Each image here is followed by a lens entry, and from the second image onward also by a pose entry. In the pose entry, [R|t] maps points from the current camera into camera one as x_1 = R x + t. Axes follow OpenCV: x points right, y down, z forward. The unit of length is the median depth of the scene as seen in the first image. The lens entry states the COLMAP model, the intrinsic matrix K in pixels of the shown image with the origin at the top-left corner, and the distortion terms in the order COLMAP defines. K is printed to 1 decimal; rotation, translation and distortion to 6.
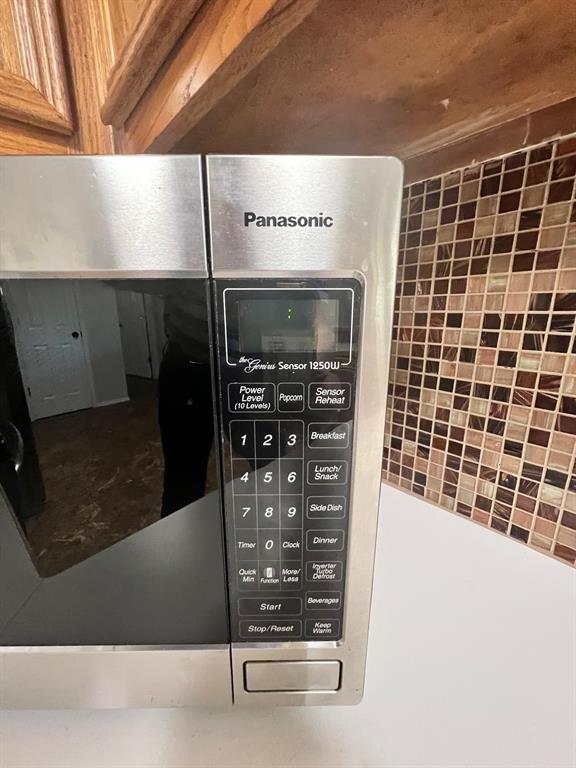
lens RADIAL K [[307.8, 0, 293.3], [0, 307.8, 381.8], [0, 0, 1]] dist [-0.002002, -0.000077]
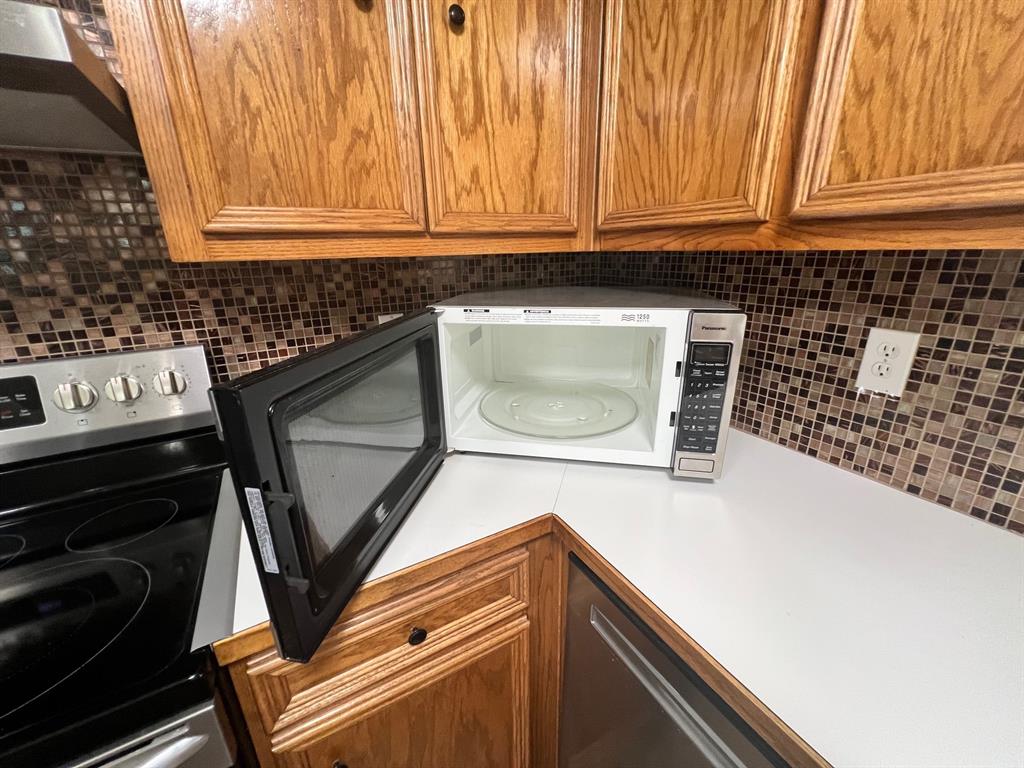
lens RADIAL K [[410.4, 0, 514.7], [0, 410.4, 382.5], [0, 0, 1]] dist [-0.002002, -0.000077]
pose [[0.976729, 0.049490, -0.208690, -0.468771], [-0.029519, 0.994773, 0.097751, -0.093420], [0.212437, -0.089316, 0.973084, -1.601772]]
